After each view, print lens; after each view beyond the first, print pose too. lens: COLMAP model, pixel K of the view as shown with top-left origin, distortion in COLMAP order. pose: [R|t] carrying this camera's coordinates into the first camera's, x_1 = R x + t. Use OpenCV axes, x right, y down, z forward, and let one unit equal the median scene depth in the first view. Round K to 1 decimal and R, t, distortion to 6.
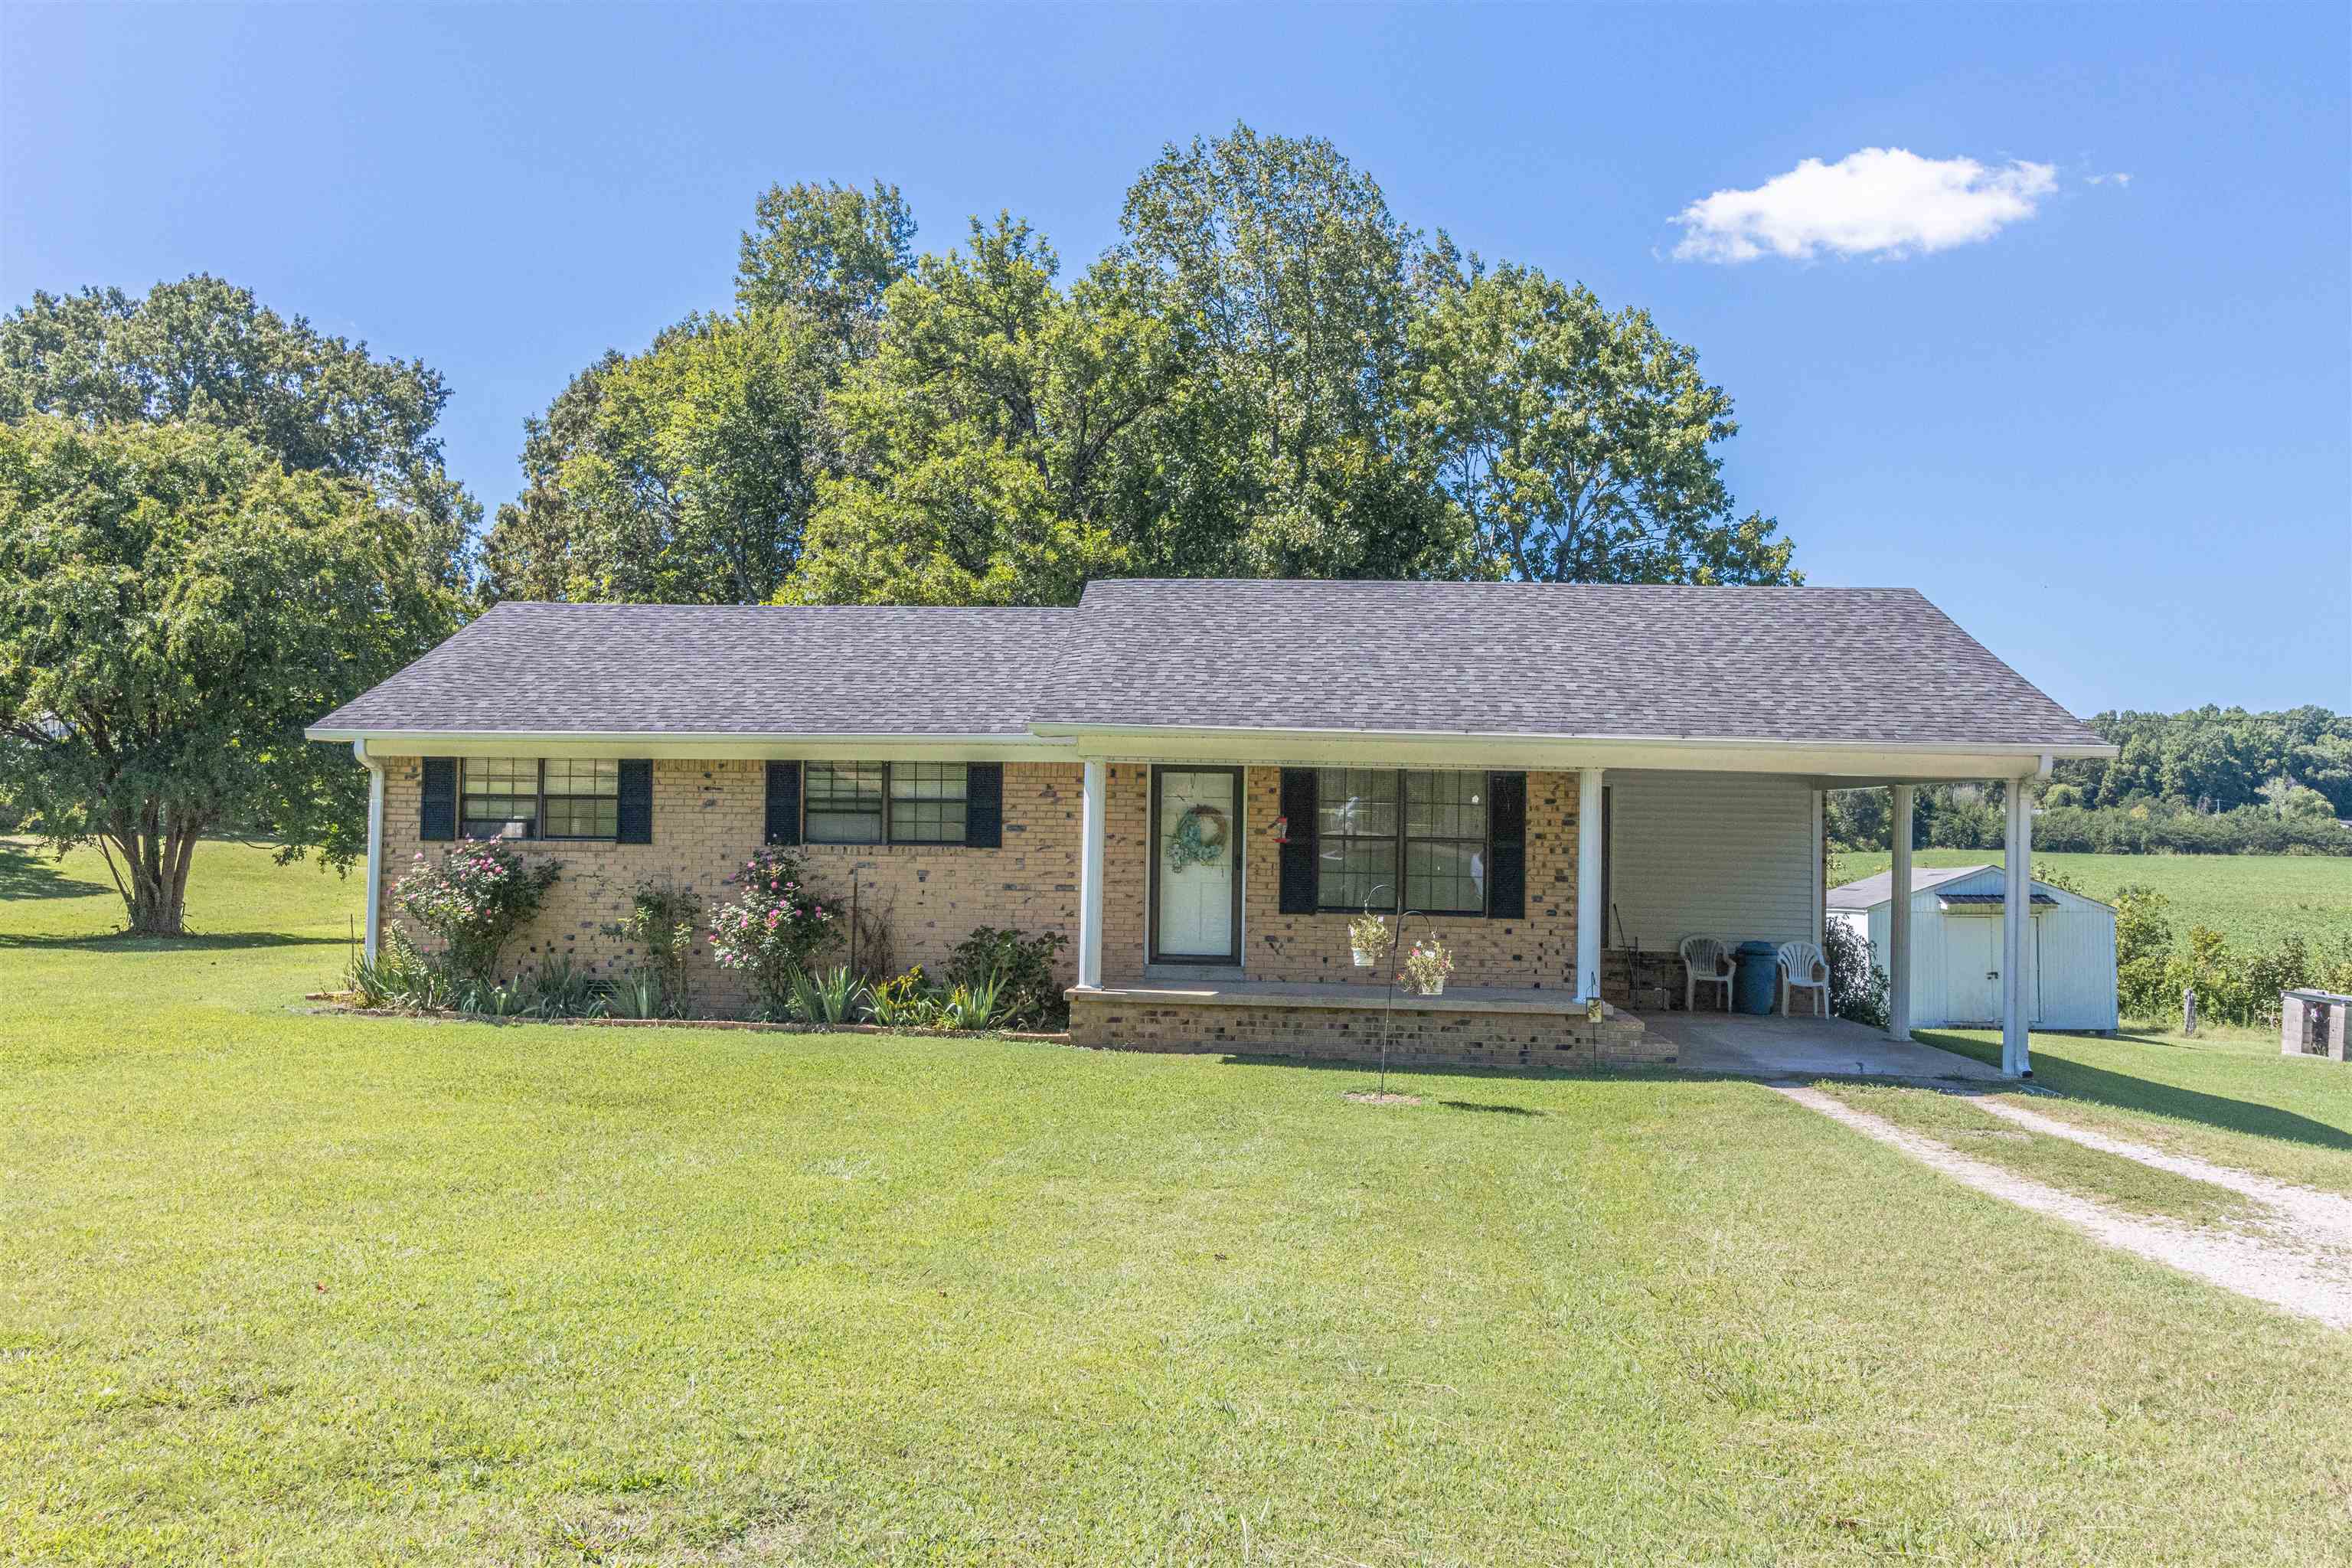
lens RADIAL K [[1962.8, 0, 1129.6], [0, 1962.8, 785.5], [0, 0, 1]] dist [0.065768, -0.000439]
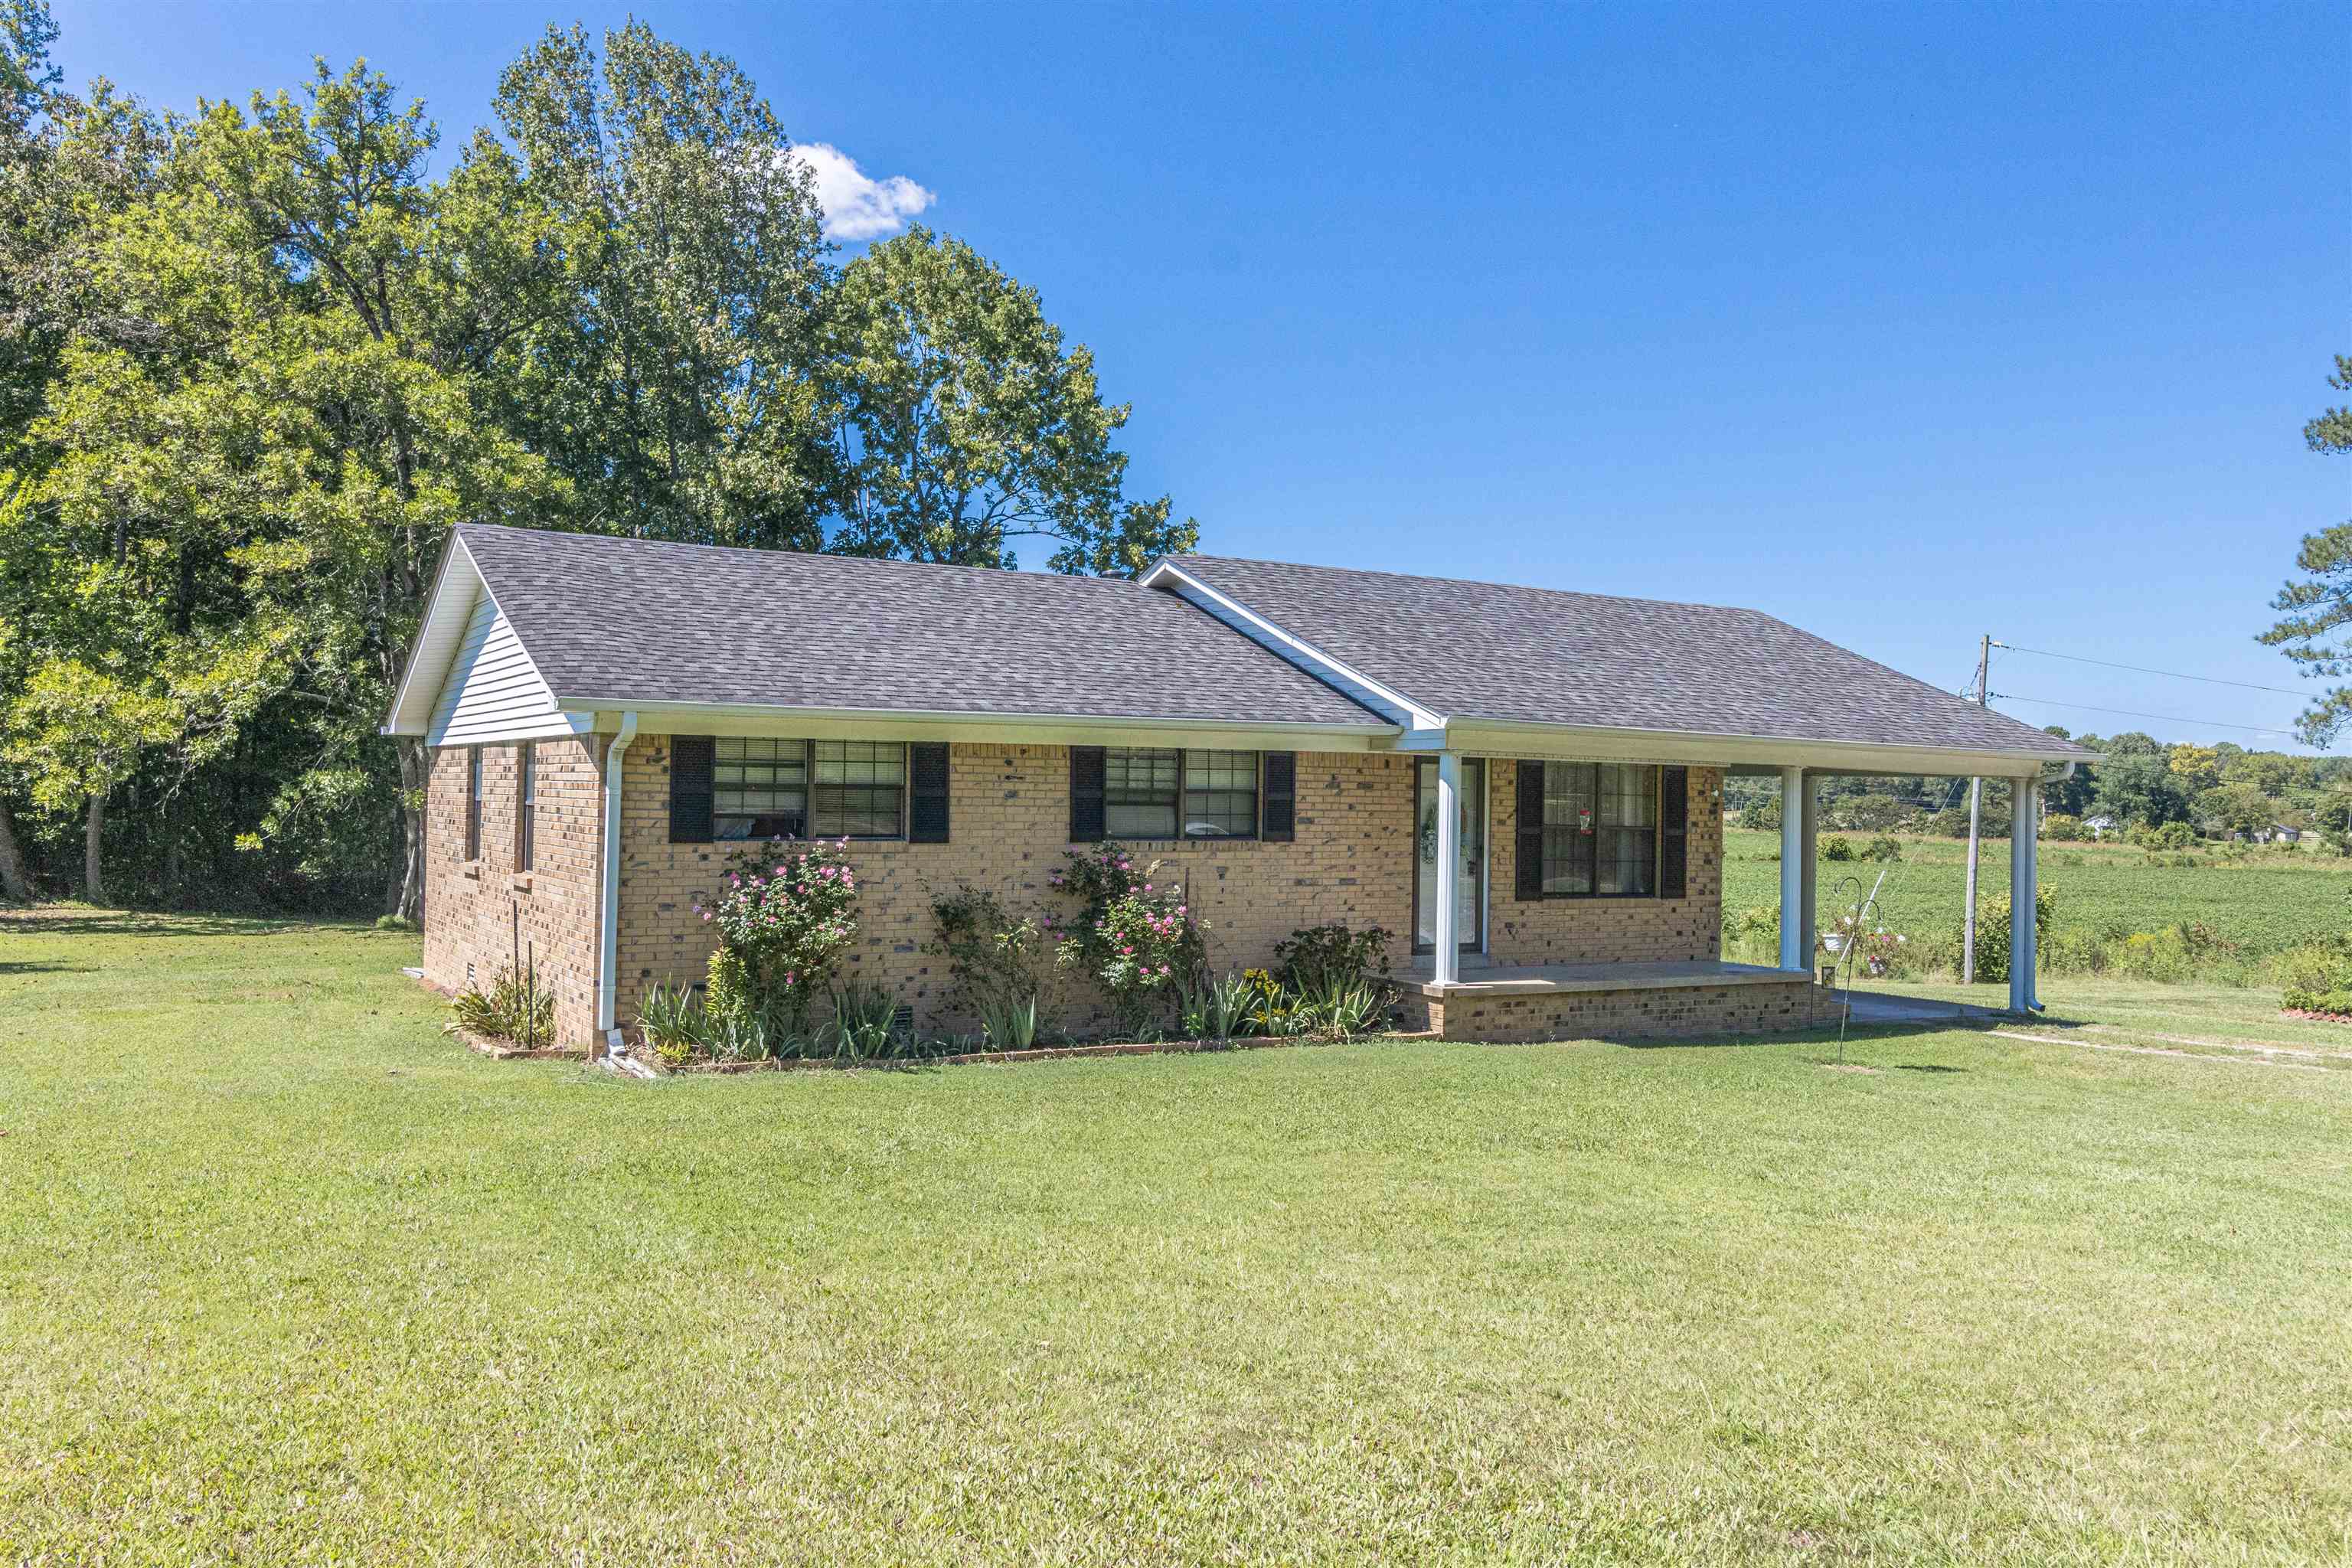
lens RADIAL K [[1962.8, 0, 1129.6], [0, 1962.8, 785.5], [0, 0, 1]] dist [0.065768, -0.000439]
pose [[0.806657, 0.000360, 0.591020, -0.682388], [-0.014006, 0.999731, 0.018508, -0.011728], [-0.590854, -0.023207, 0.806445, 0.275732]]
